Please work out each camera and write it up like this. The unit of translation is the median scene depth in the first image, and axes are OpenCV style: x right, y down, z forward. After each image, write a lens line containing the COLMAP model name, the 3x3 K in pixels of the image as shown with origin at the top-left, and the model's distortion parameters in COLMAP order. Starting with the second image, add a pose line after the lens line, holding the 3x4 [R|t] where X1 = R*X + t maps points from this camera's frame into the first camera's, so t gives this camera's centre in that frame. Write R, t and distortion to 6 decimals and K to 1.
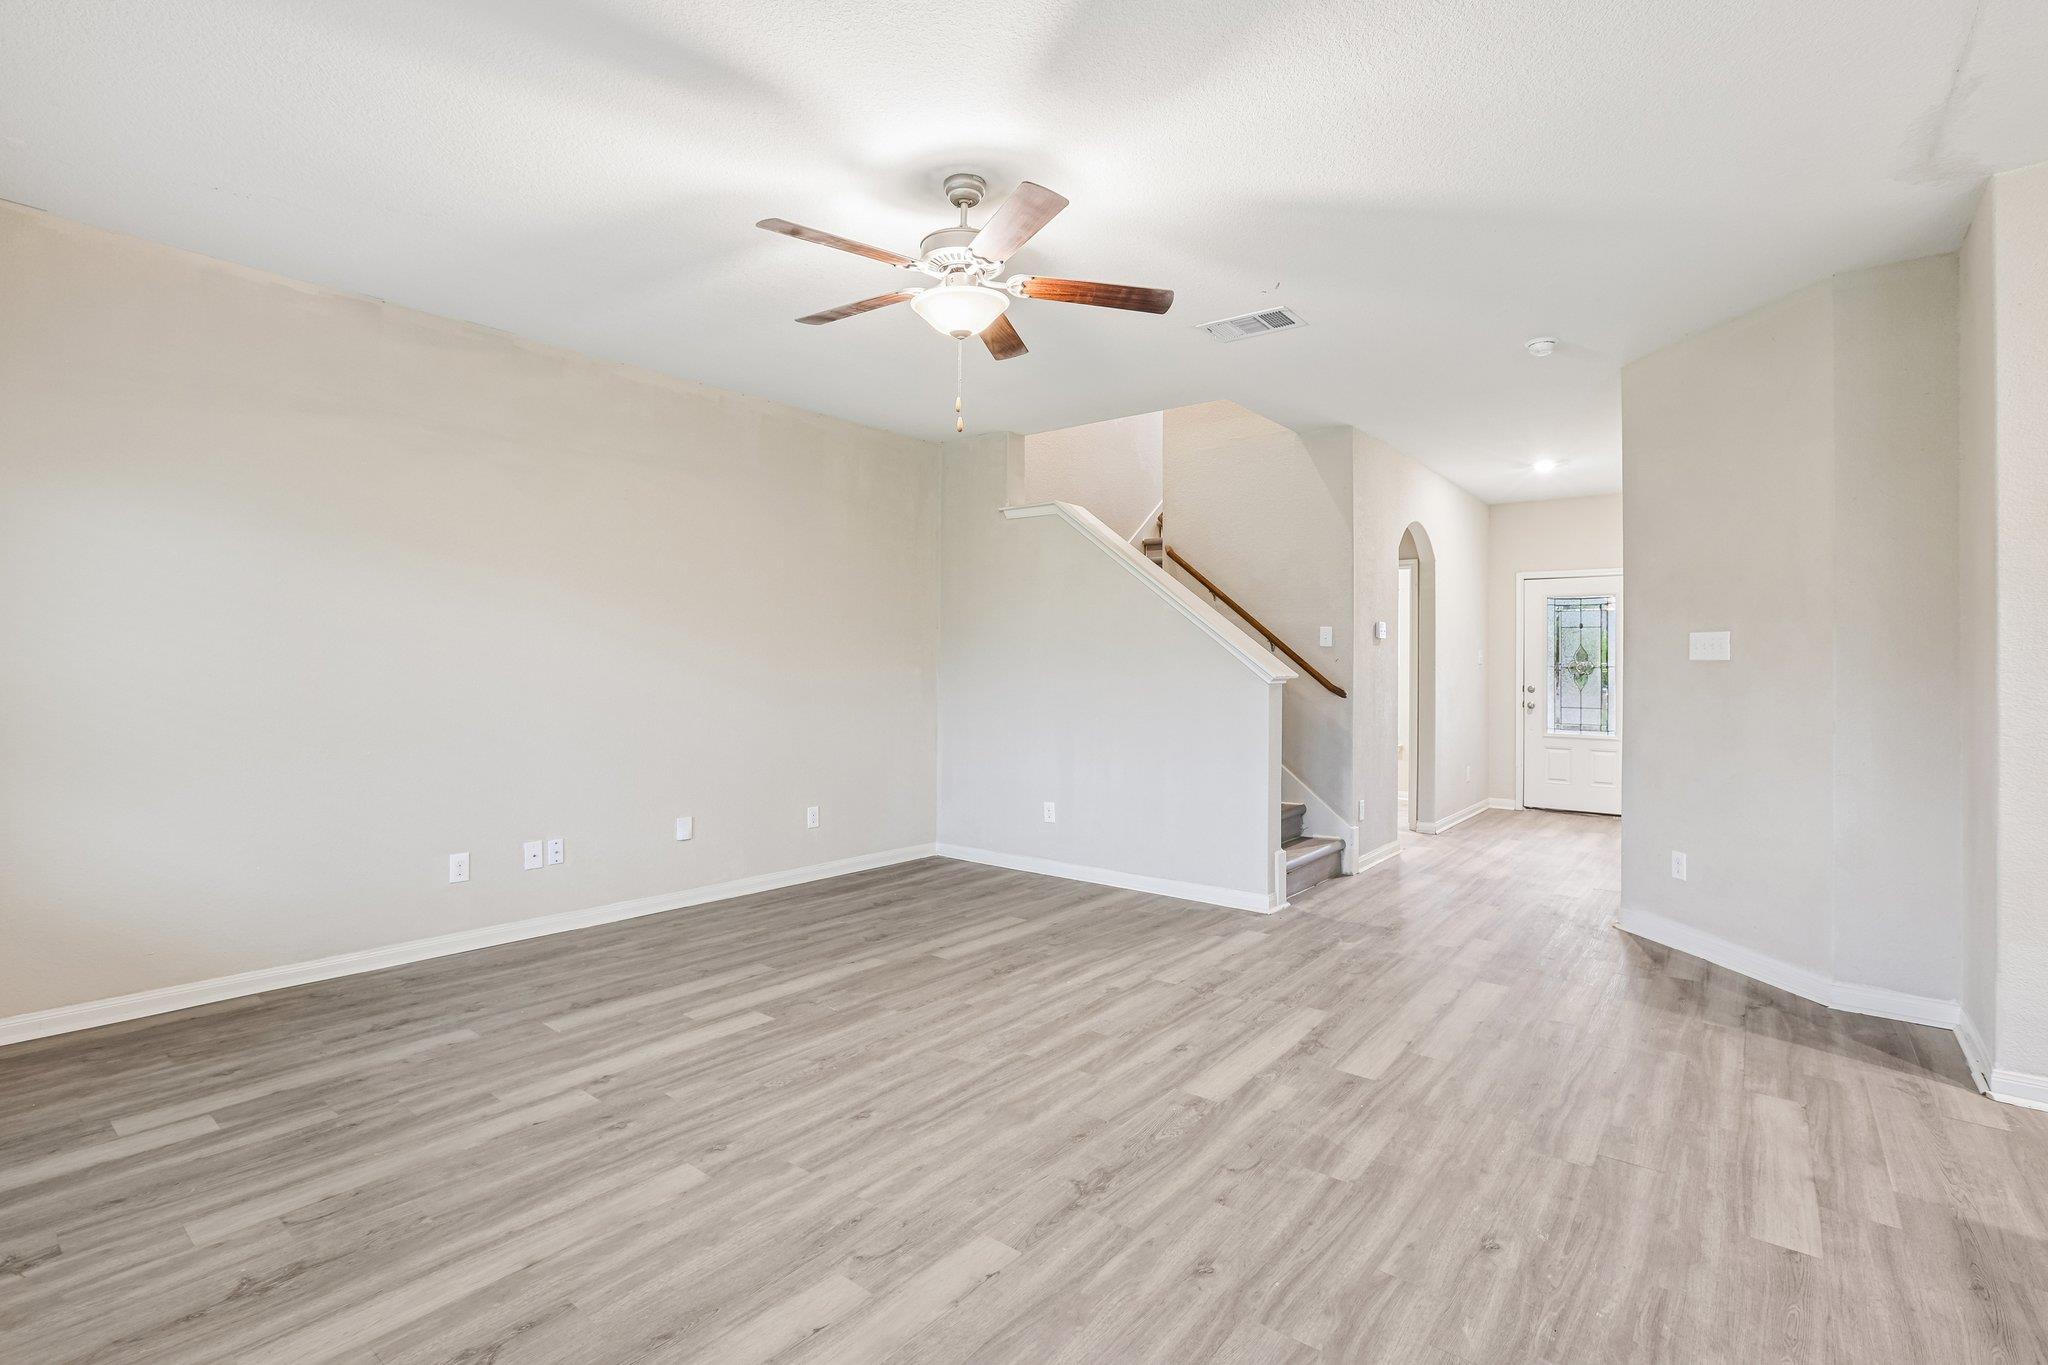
lens RADIAL K [[936.0, 0, 1024.0], [0, 936.0, 656.8], [0, 0, 1]] dist [-0.061236, 0.025151]
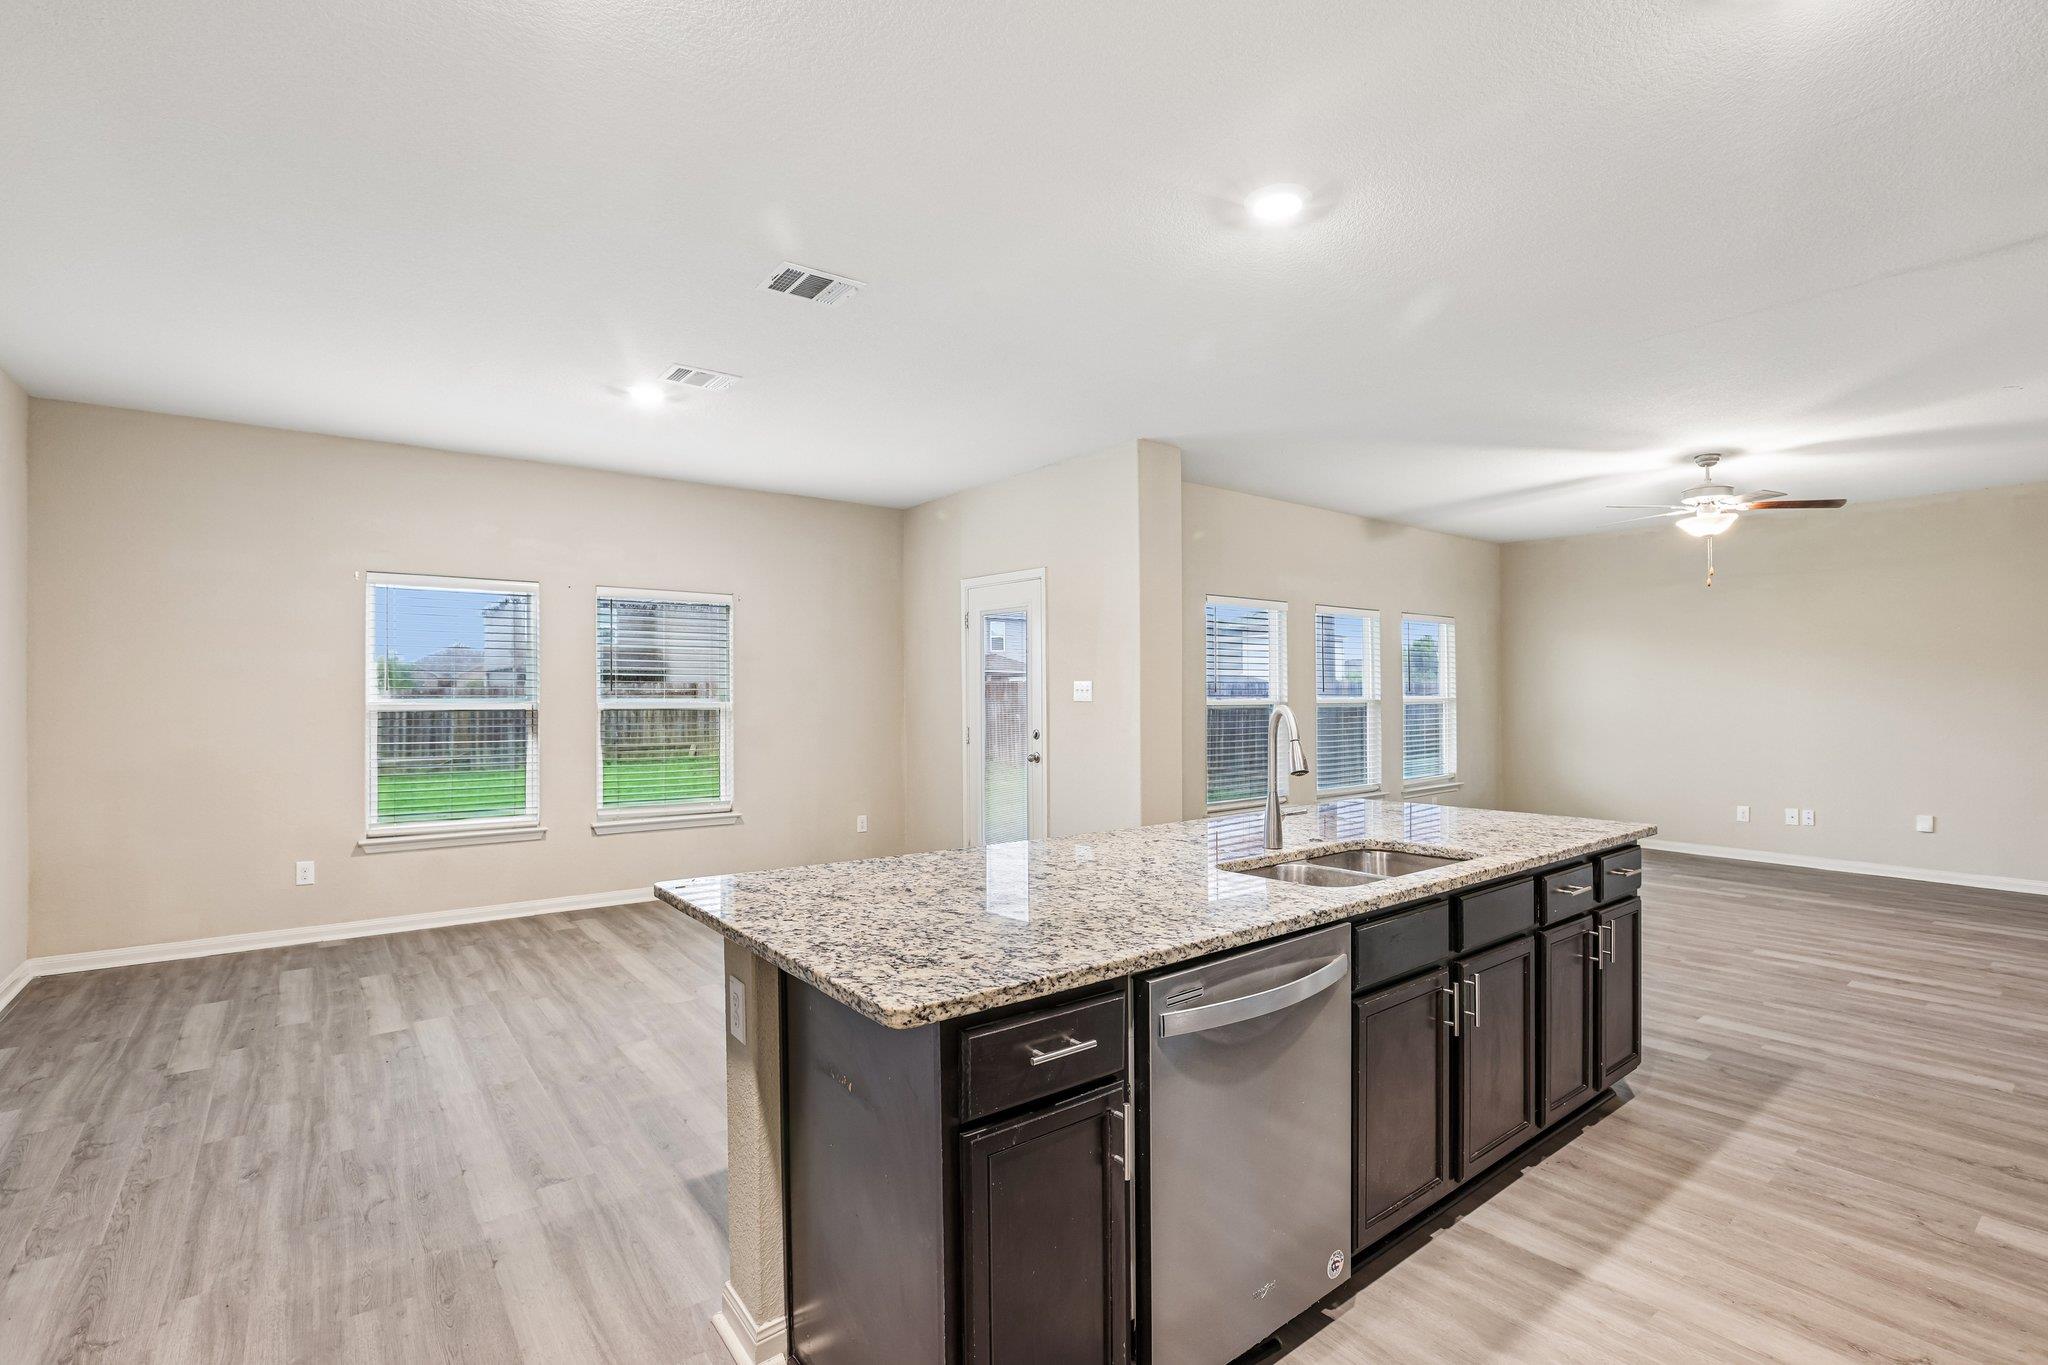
lens RADIAL K [[928.0, 0, 1039.9], [0, 928.0, 689.1], [0, 0, 1]] dist [-0.063589, 0.022979]
pose [[-0.226466, -0.008868, -0.973979, 1.645009], [0.011990, 0.999857, -0.011891, -0.016421], [0.973945, -0.014371, -0.226327, 0.045593]]
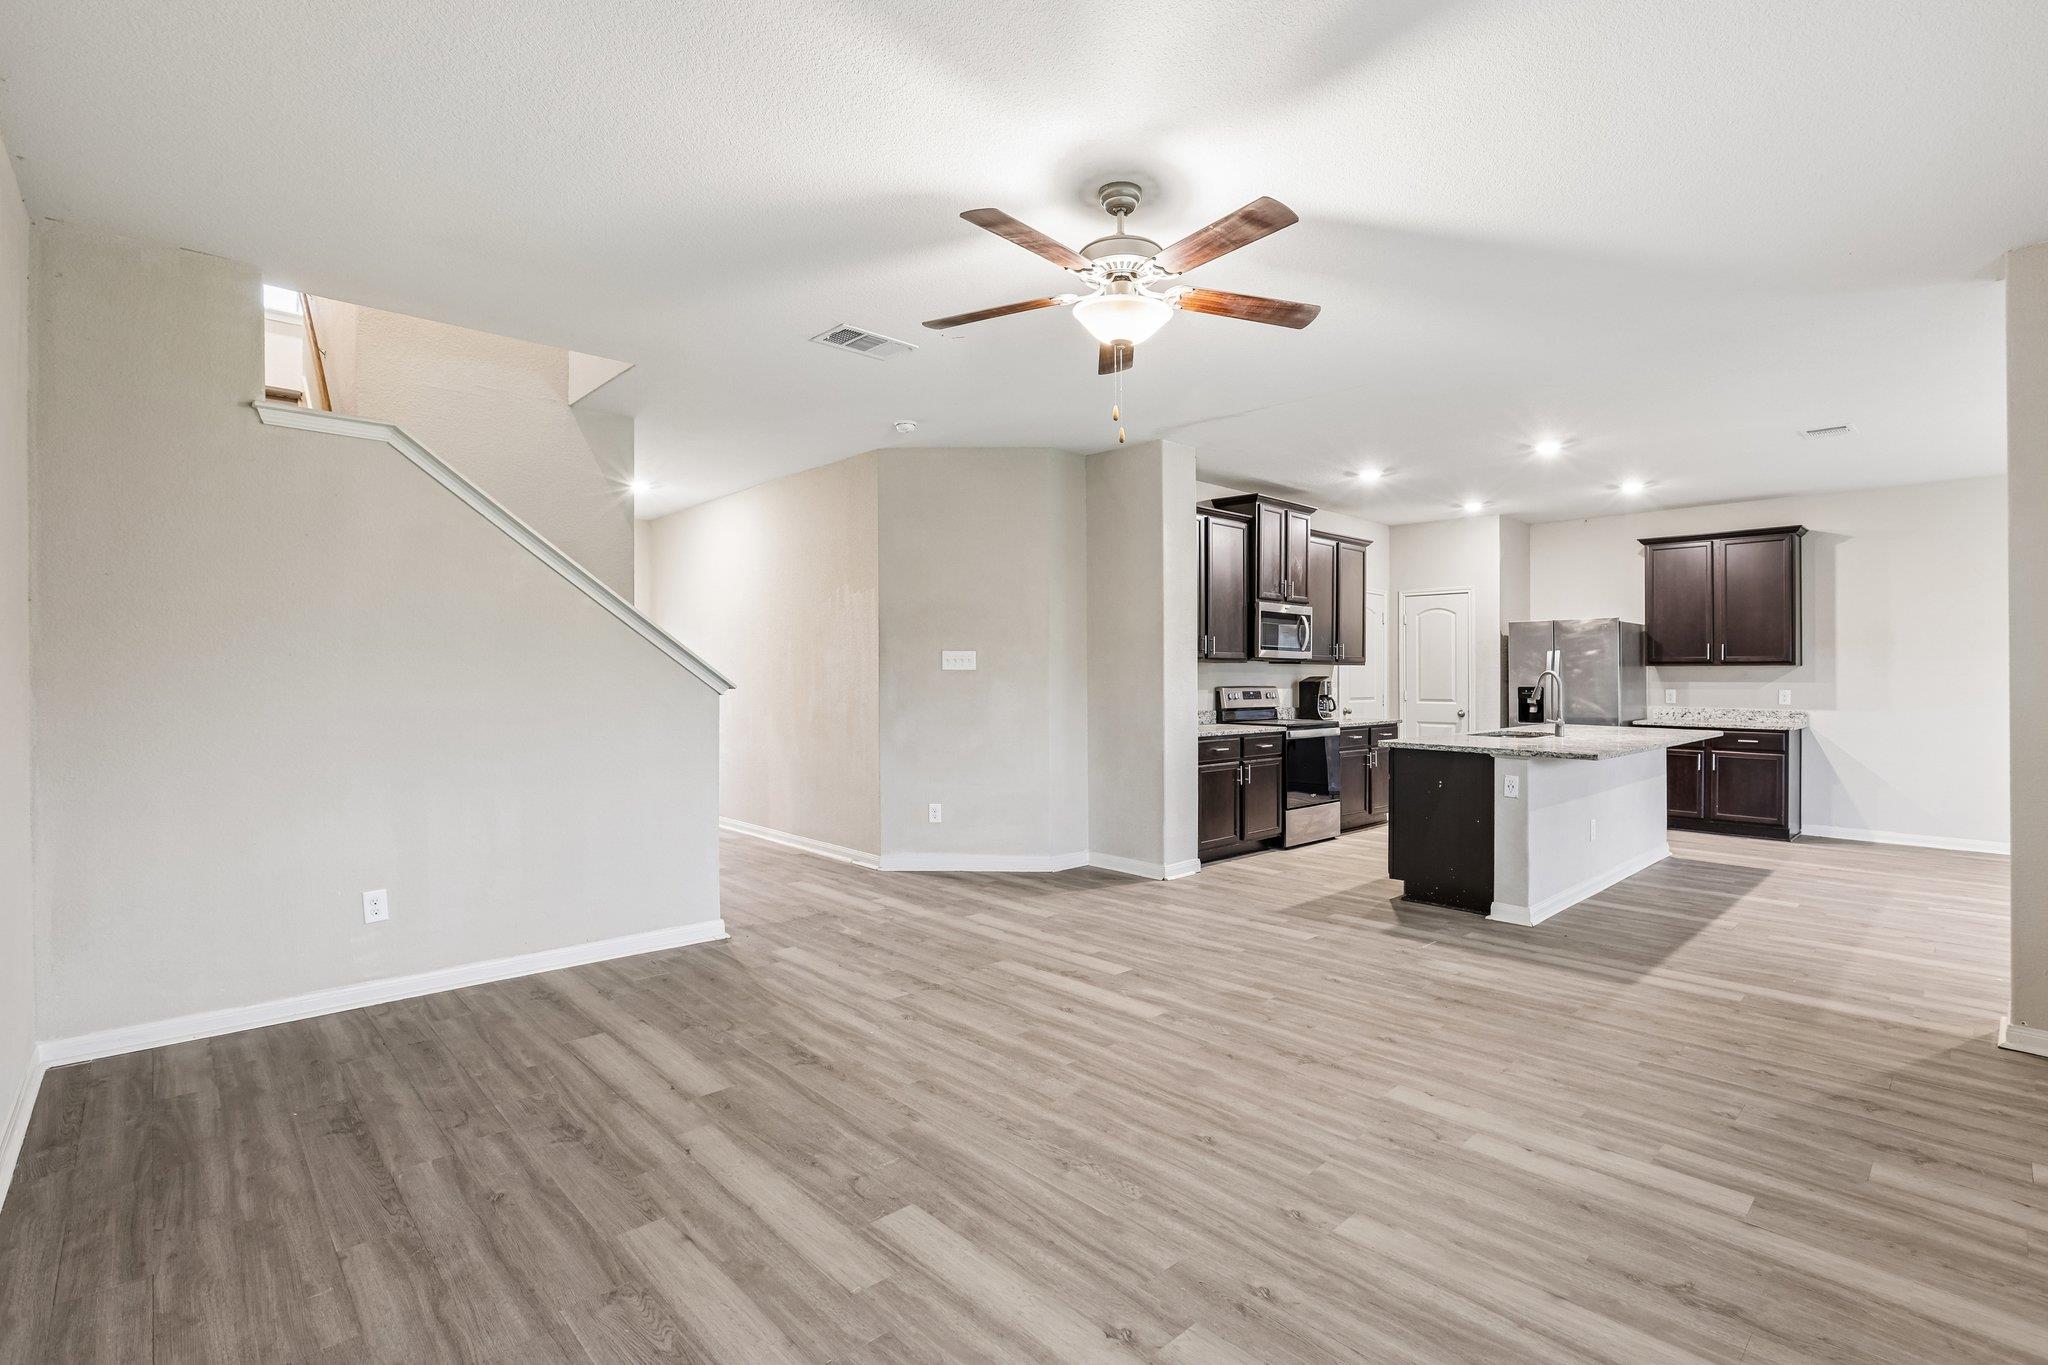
lens RADIAL K [[960.2, 0, 1020.2], [0, 960.2, 673.7], [0, 0, 1]] dist [-0.036043, 0.013467]
pose [[0.146676, -0.005172, 0.989171, -0.873048], [-0.013235, 0.999887, 0.007190, -0.000964], [-0.989096, -0.014147, 0.146591, 0.767200]]
